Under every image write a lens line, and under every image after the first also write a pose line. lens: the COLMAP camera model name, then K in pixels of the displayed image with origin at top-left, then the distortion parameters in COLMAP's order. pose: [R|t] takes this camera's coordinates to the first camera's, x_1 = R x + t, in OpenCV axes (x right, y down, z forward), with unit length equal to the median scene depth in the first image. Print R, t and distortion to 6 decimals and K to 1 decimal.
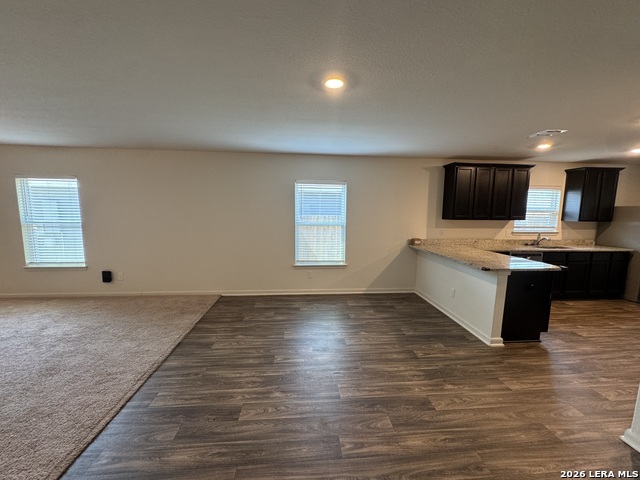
lens RADIAL K [[255.6, 0, 318.5], [0, 255.6, 240.9], [0, 0, 1]] dist [-0.003754, 0.000169]
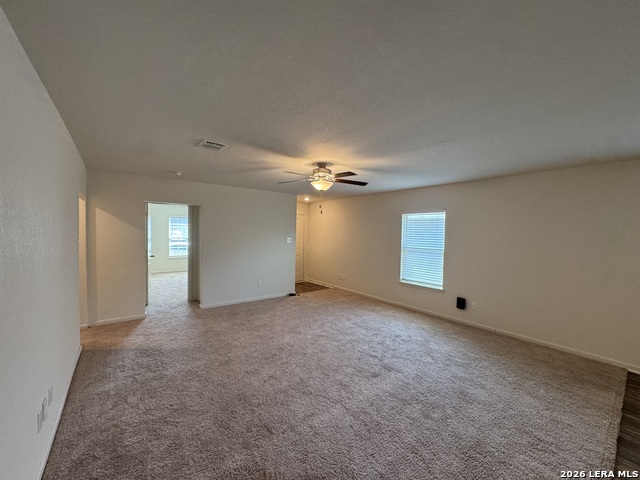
lens RADIAL K [[255.6, 0, 320.0], [0, 255.6, 240.5], [0, 0, 1]] dist [-0.003754, 0.000169]
pose [[0.552271, 0.029123, -0.833156, -0.326614], [-0.116793, 0.992237, -0.042734, -0.001527], [0.825443, 0.120907, 0.551385, -0.078139]]
